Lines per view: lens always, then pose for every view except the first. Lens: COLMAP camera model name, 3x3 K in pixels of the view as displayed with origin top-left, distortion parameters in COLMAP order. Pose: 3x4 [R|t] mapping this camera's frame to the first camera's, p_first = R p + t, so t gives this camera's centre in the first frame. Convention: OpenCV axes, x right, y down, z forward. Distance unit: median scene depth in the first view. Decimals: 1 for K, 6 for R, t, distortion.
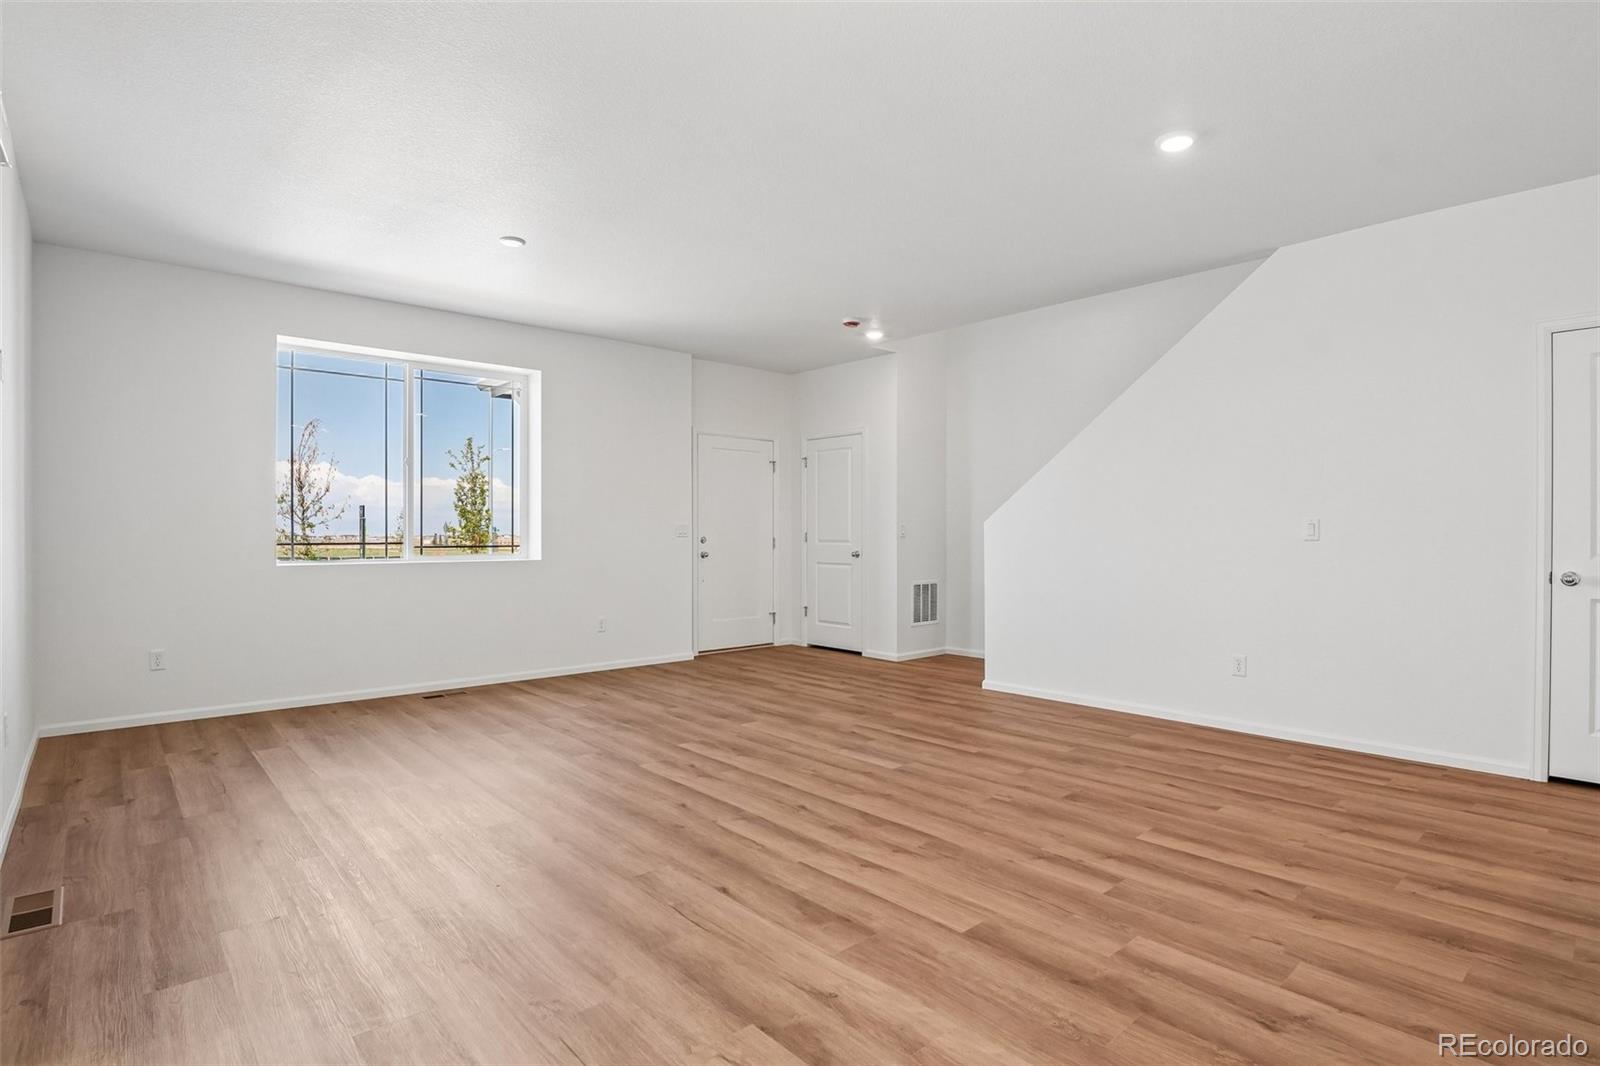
lens RADIAL K [[809.4, 0, 805.3], [0, 809.4, 526.1], [0, 0, 1]] dist [-0.038897, 0.008807]
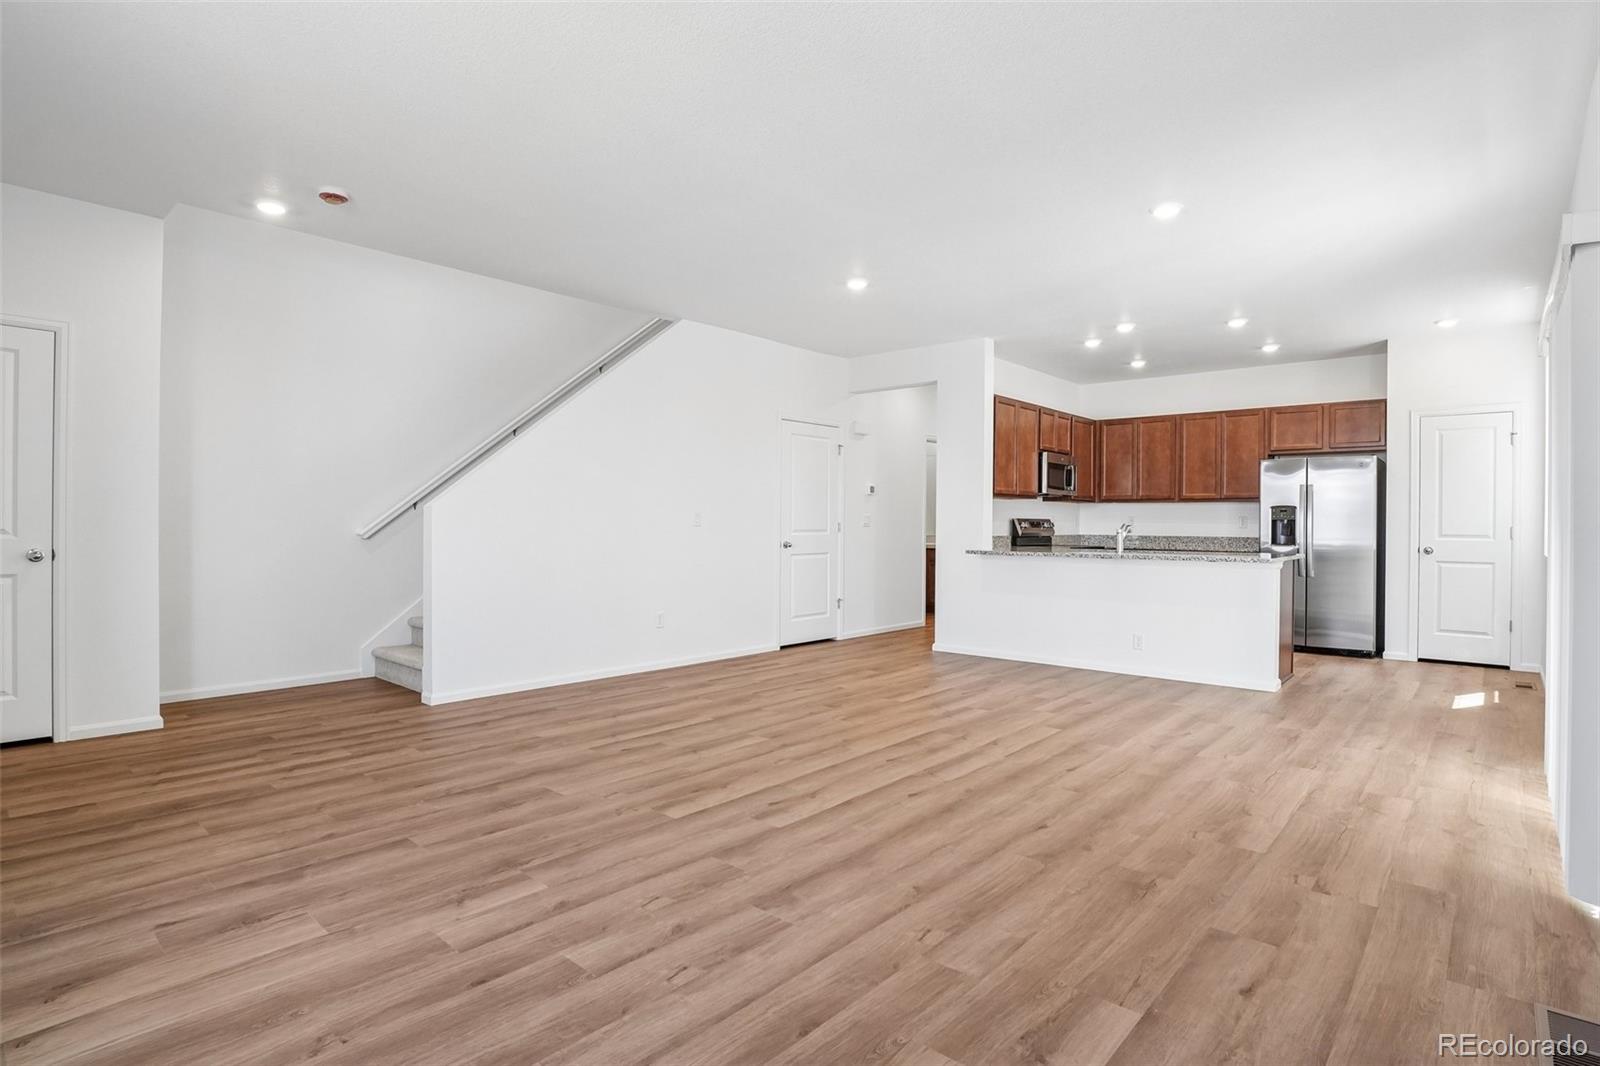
lens RADIAL K [[809.4, 0, 806.4], [0, 809.4, 531.2], [0, 0, 1]] dist [-0.038897, 0.008807]
pose [[-0.116133, -0.011355, 0.993169, -1.056619], [-0.017484, 0.999803, 0.009386, 0.011691], [-0.993080, -0.016275, -0.116309, 1.174533]]
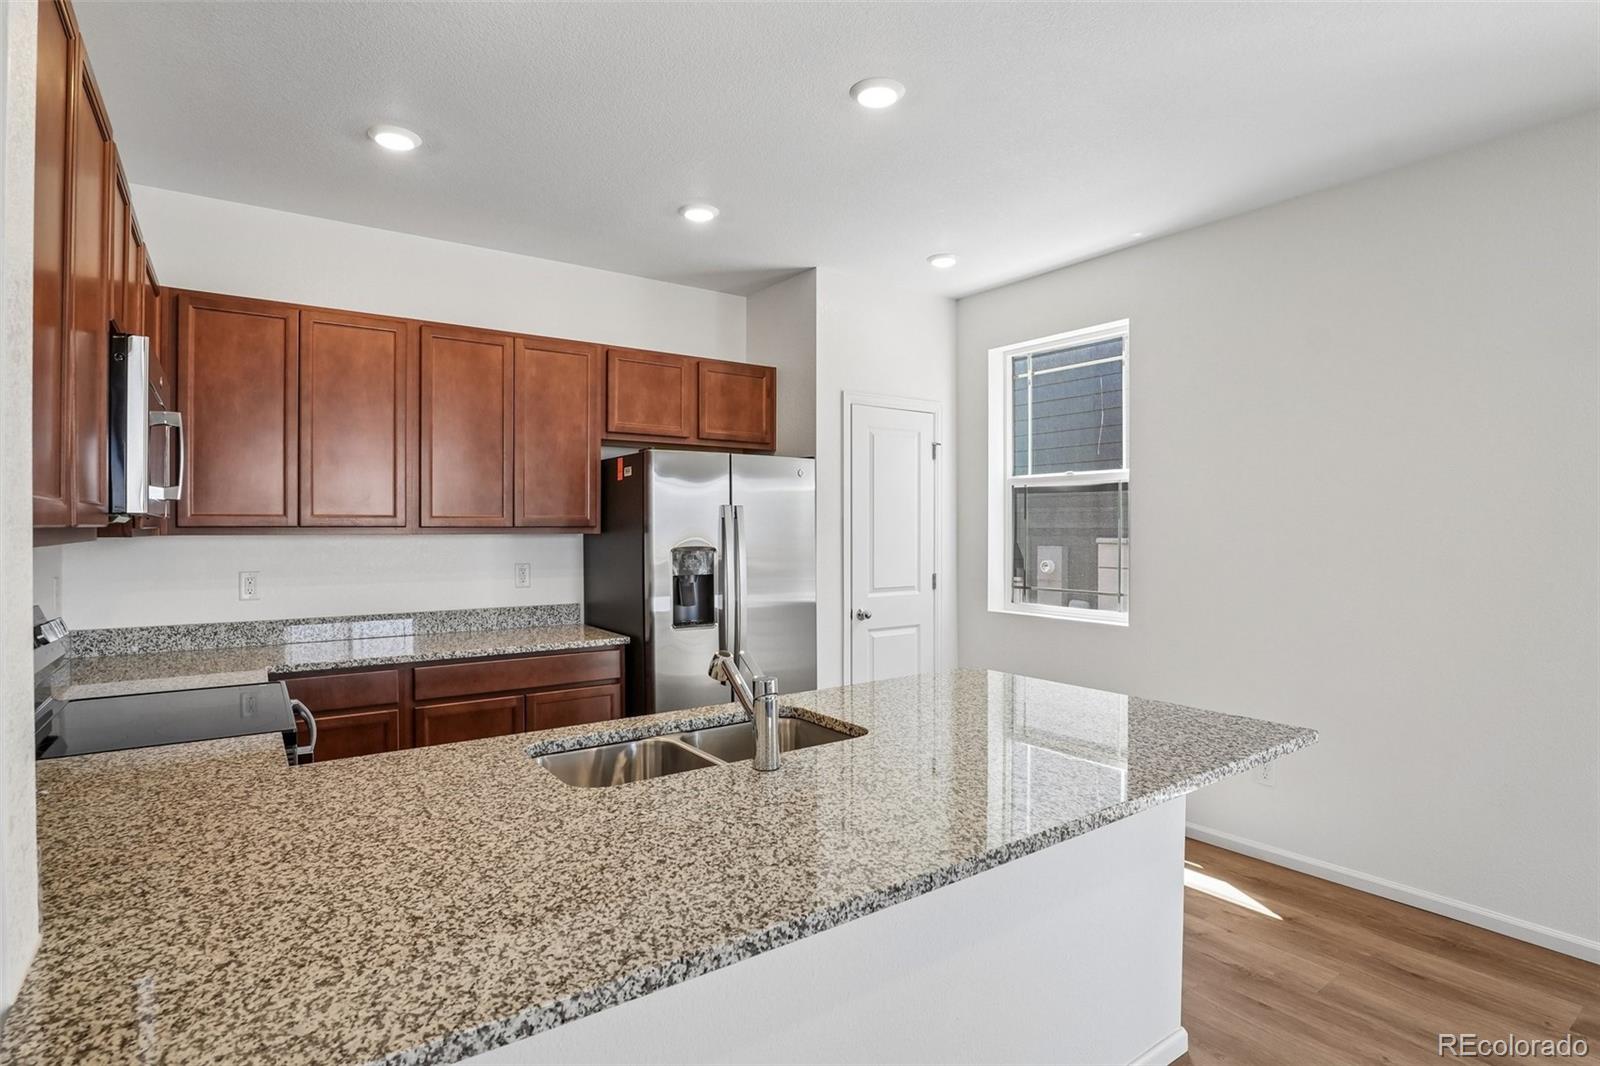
lens RADIAL K [[809.4, 0, 803.8], [0, 809.4, 529.4], [0, 0, 1]] dist [-0.038897, 0.008807]
pose [[-0.993674, 0.000833, 0.112297, 0.559929], [-0.000110, 0.999965, -0.008393, -0.067431], [-0.112300, -0.008353, -0.993639, 0.729042]]
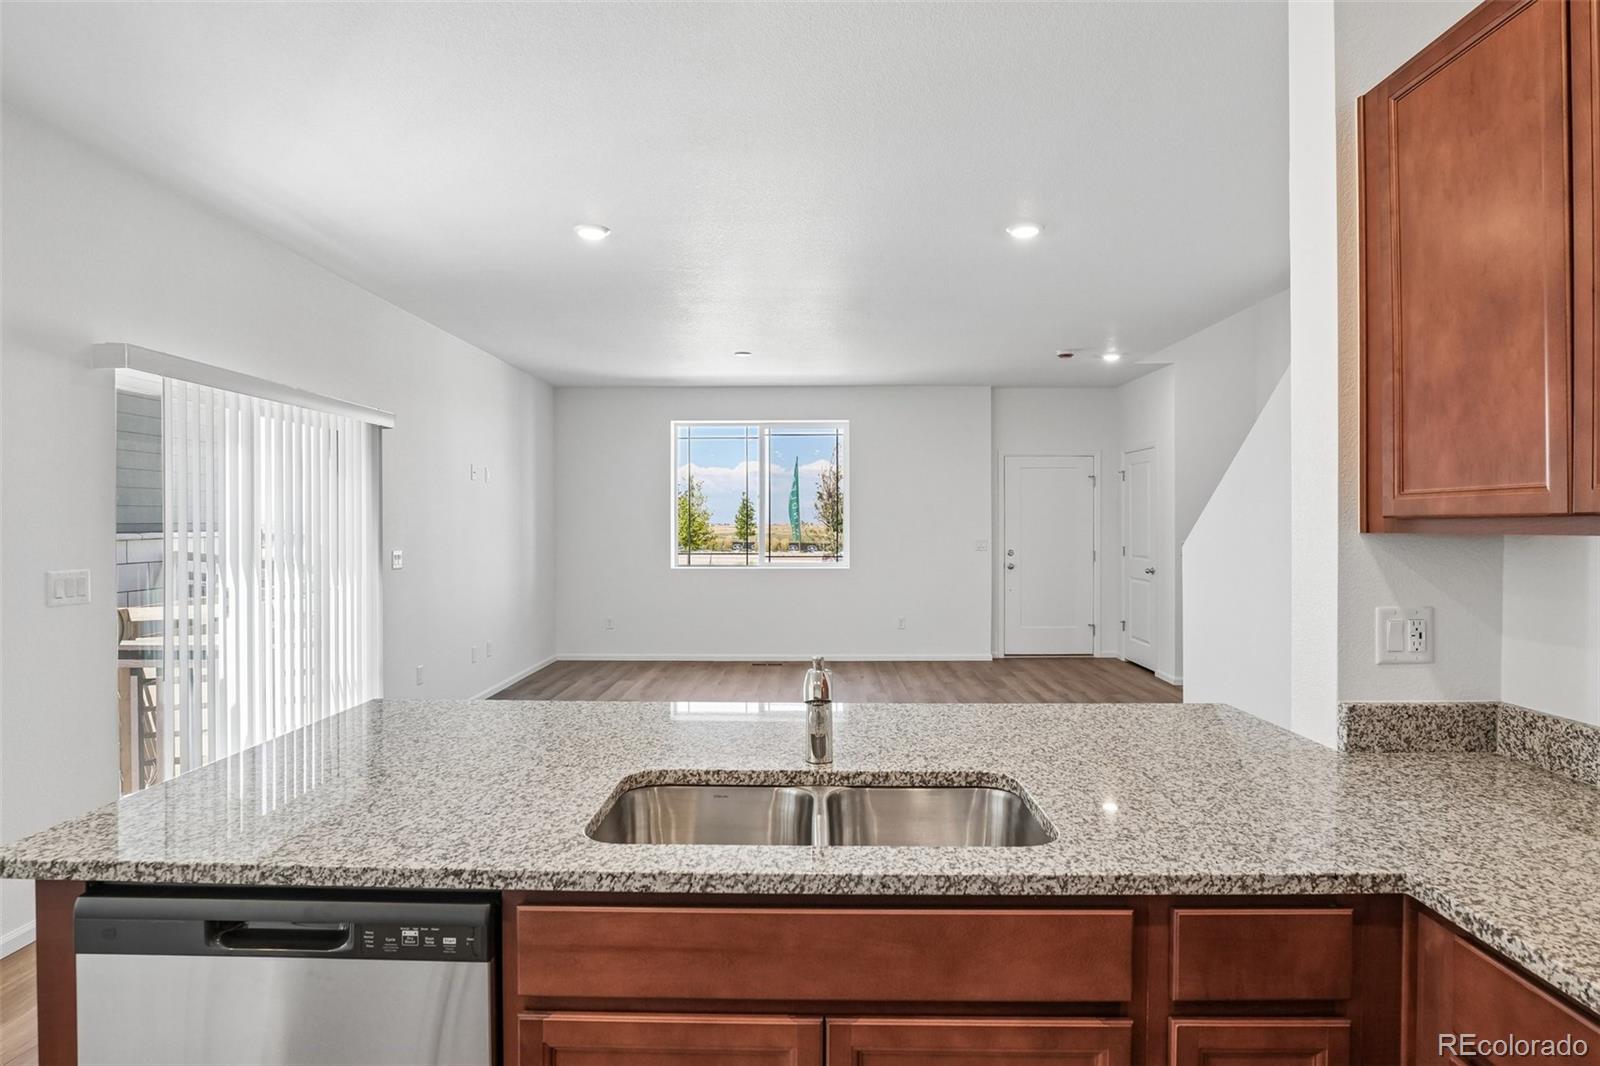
lens RADIAL K [[844.9, 0, 797.4], [0, 844.9, 531.6], [0, 0, 1]] dist [-0.032678, 0.007958]
pose [[0.726904, 0.005435, -0.686718, 0.948285], [0.009423, 0.999796, 0.017887, -0.074071], [0.686674, -0.019473, 0.726704, -0.073458]]
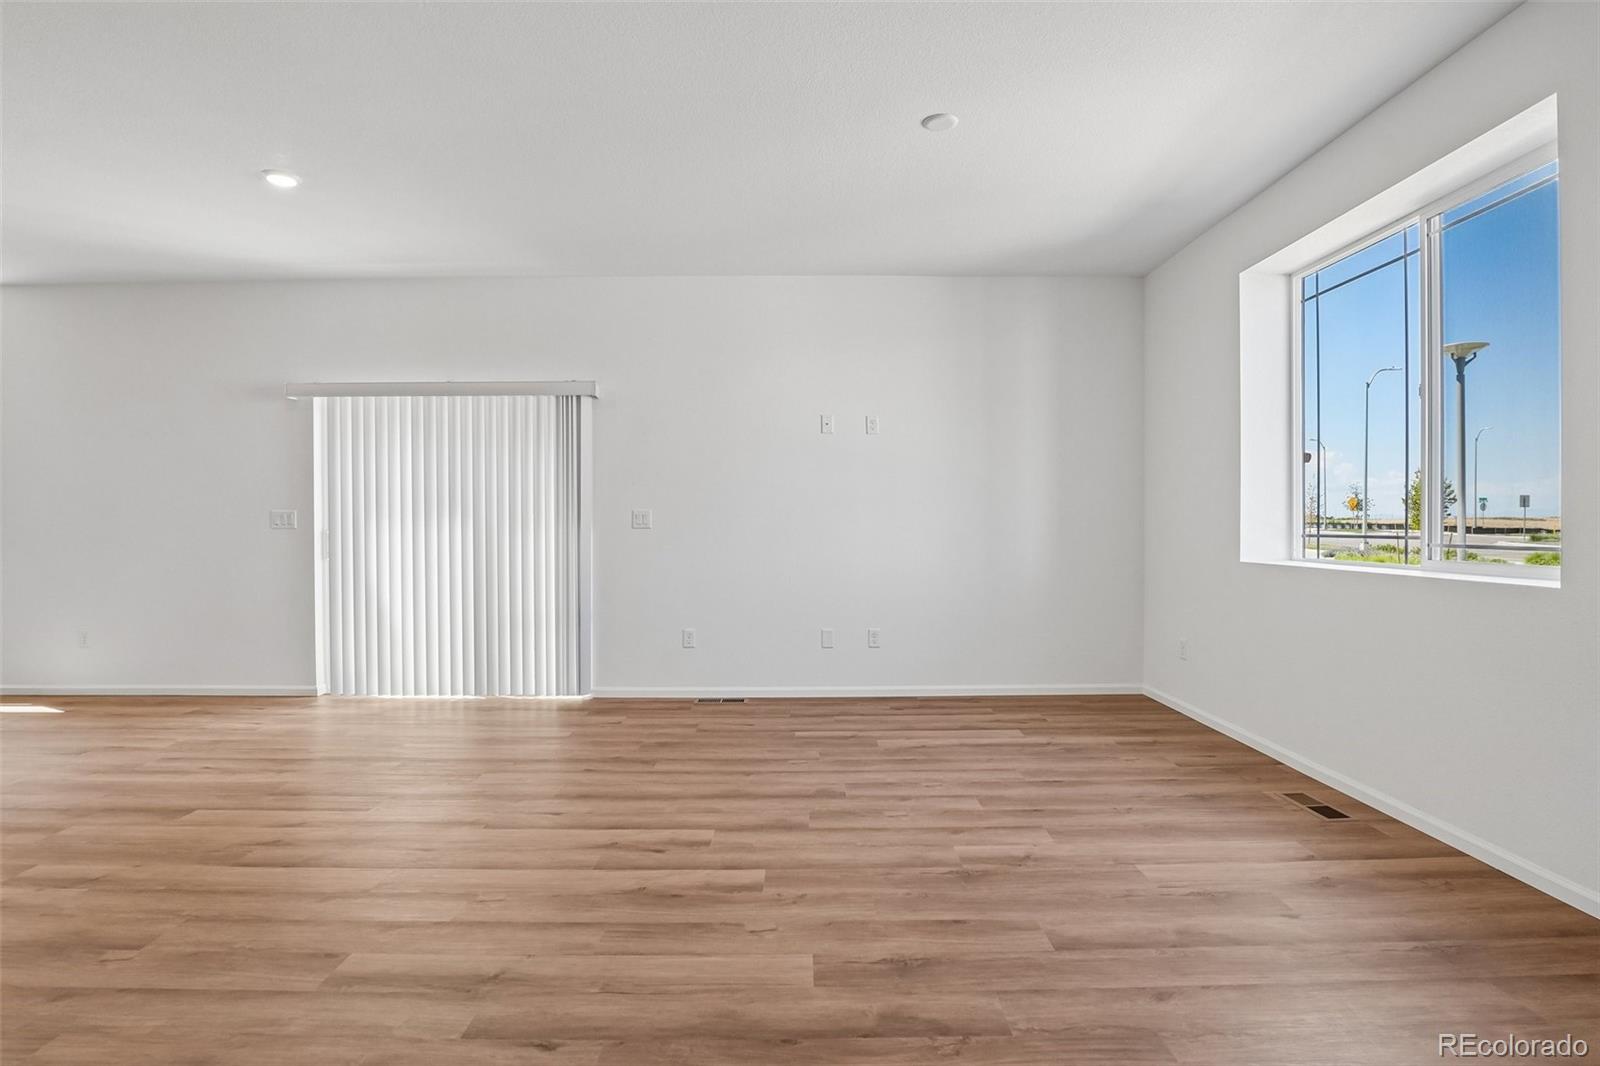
lens RADIAL K [[809.4, 0, 805.4], [0, 809.4, 537.6], [0, 0, 1]] dist [-0.038897, 0.008807]
pose [[-0.666021, 0.012838, -0.745822, 0.325926], [0.009794, 0.999916, 0.008465, 0.019327], [0.745868, -0.001667, -0.666091, 1.724607]]
